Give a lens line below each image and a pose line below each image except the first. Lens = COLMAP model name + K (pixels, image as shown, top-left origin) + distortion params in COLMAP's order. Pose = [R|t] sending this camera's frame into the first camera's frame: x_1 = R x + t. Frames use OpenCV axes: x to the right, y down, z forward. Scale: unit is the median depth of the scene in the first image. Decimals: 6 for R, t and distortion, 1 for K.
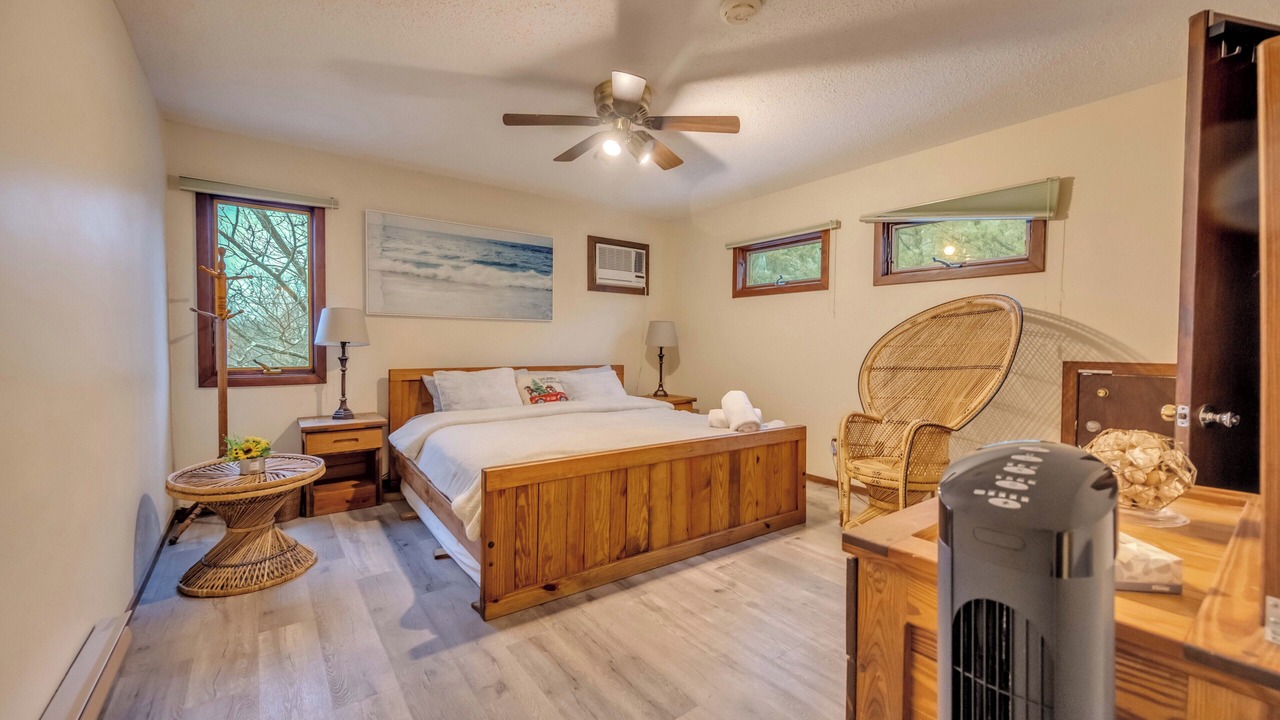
lens RADIAL K [[504.0, 0, 636.5], [0, 504.0, 355.7], [0, 0, 1]] dist [-0.000380, 0.000042]
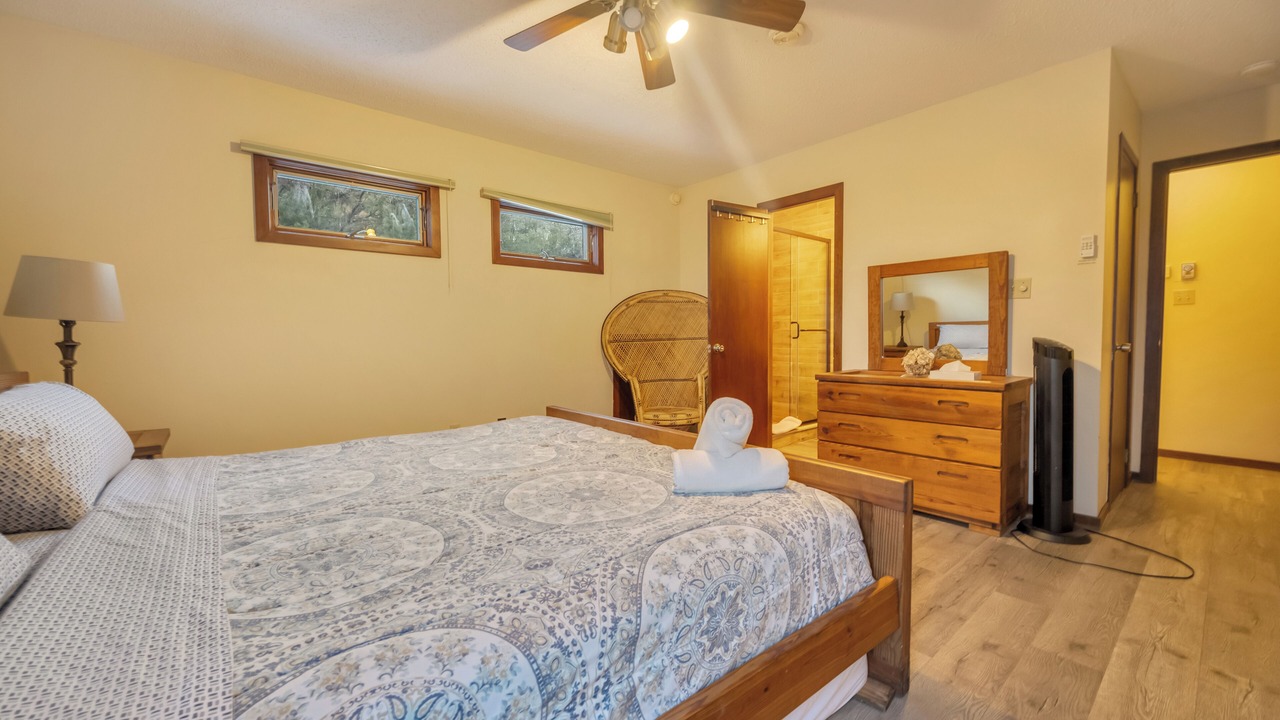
lens RADIAL K [[504.0, 0, 636.5], [0, 504.0, 355.7], [0, 0, 1]] dist [-0.000380, 0.000042]
pose [[-0.048176, -0.046082, 0.997775, -0.527733], [0.034848, 0.998249, 0.047787, 0.005880], [-0.998231, 0.037073, -0.046486, 0.754942]]
